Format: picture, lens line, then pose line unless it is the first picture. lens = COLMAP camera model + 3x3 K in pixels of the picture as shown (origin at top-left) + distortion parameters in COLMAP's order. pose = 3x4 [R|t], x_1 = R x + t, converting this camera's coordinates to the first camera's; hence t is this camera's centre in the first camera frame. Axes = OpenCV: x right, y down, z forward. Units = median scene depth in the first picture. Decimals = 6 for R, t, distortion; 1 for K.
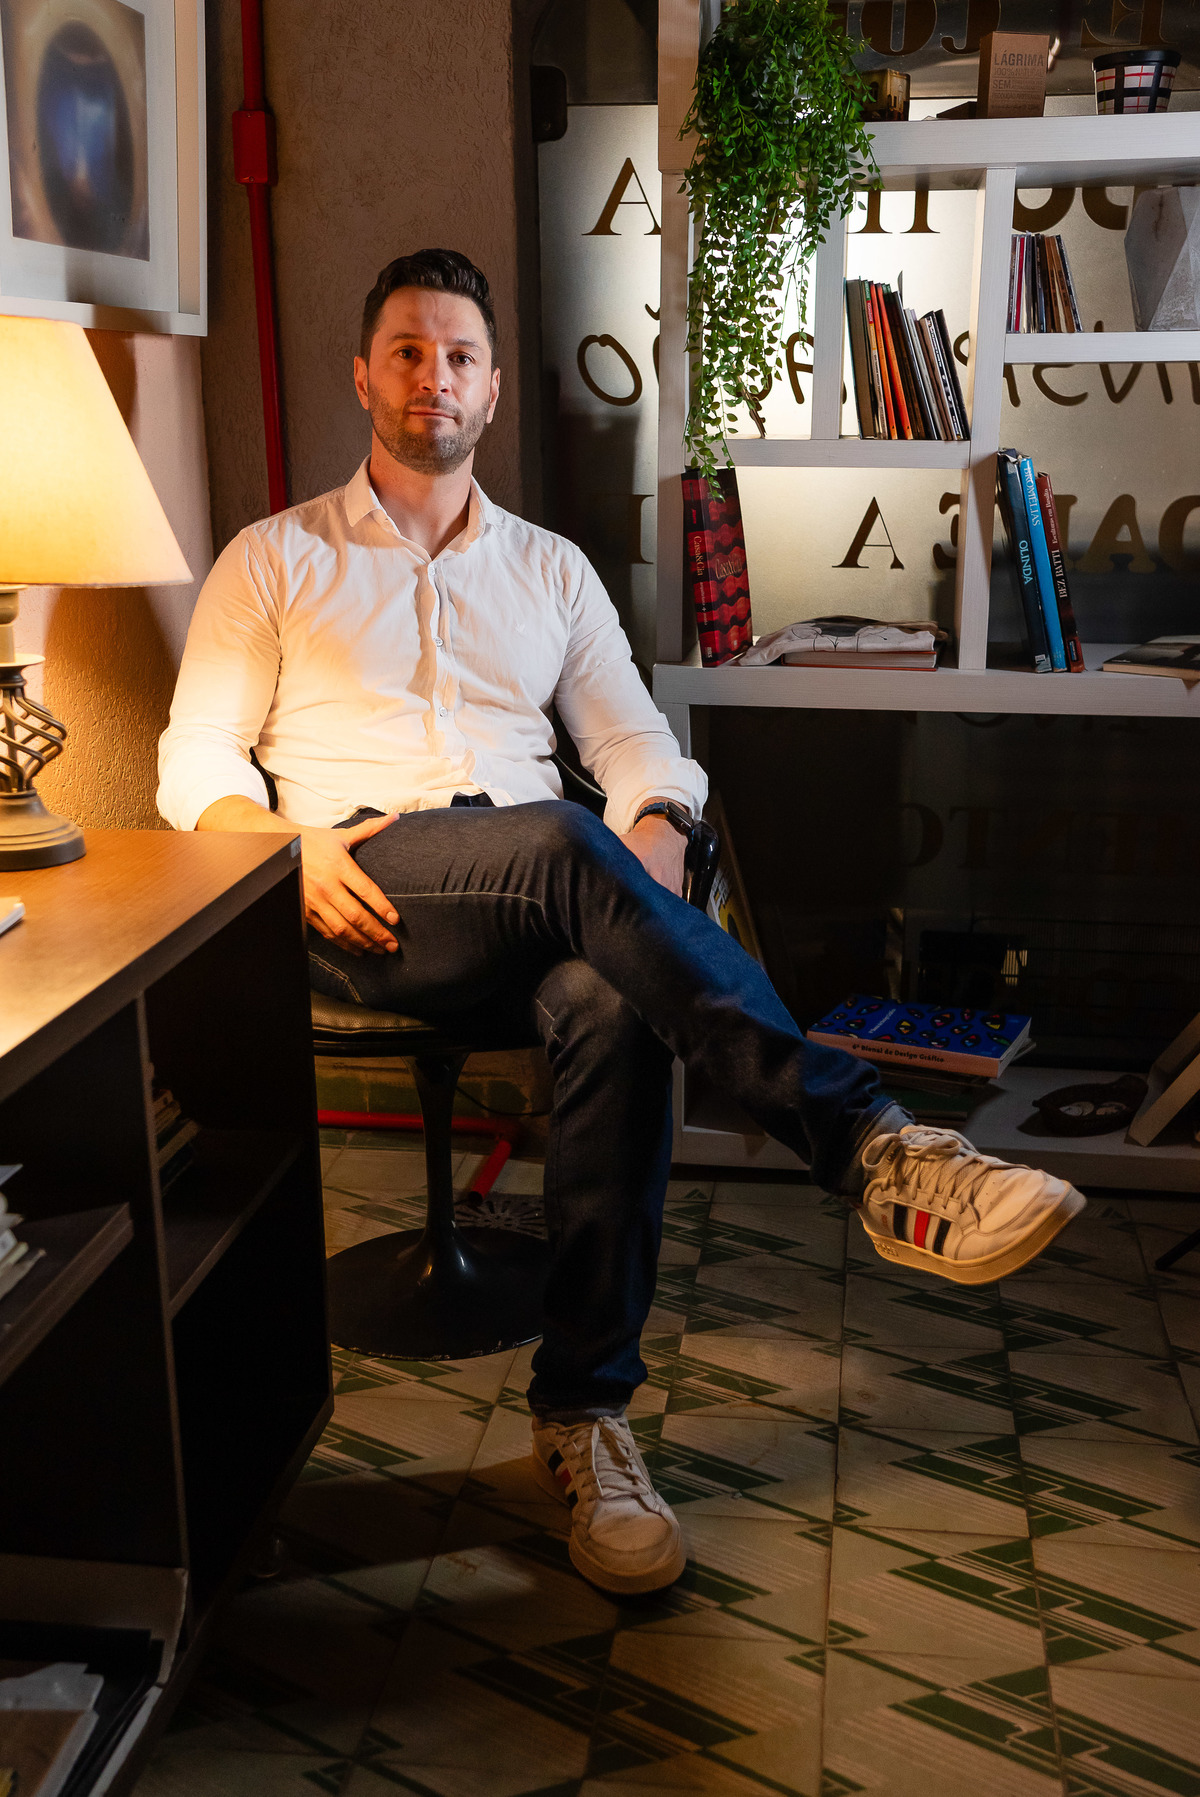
lens RADIAL K [[2071.4, 0, 600.0], [0, 2071.4, 898.5], [0, 0, 1]] dist [-0.019407, 0.191806]
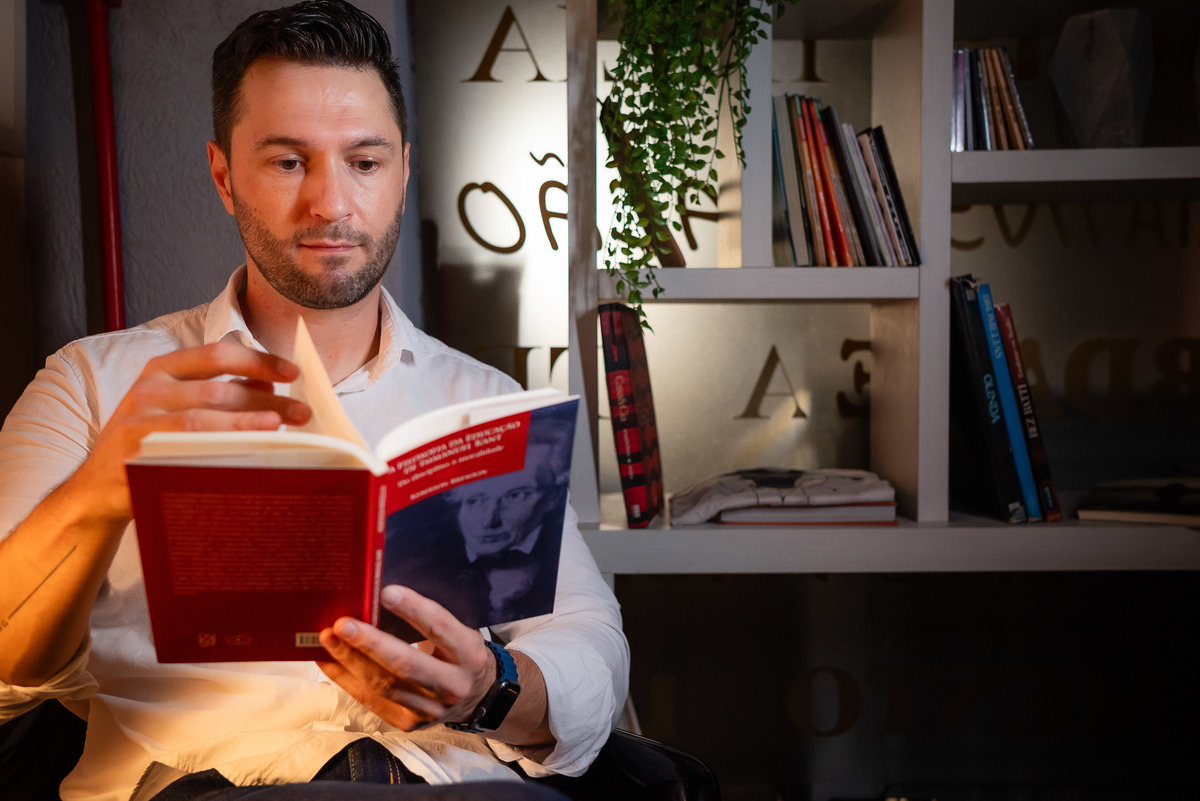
lens RADIAL K [[1383.3, 0, 603.3], [0, 1383.3, 355.8], [0, 0, 1]] dist [-0.019407, 0.191806]
pose [[0.989261, -0.012389, 0.145632, -0.041921], [0.045556, 0.972901, -0.226691, -0.052786], [-0.138877, 0.230891, 0.963017, 0.439144]]
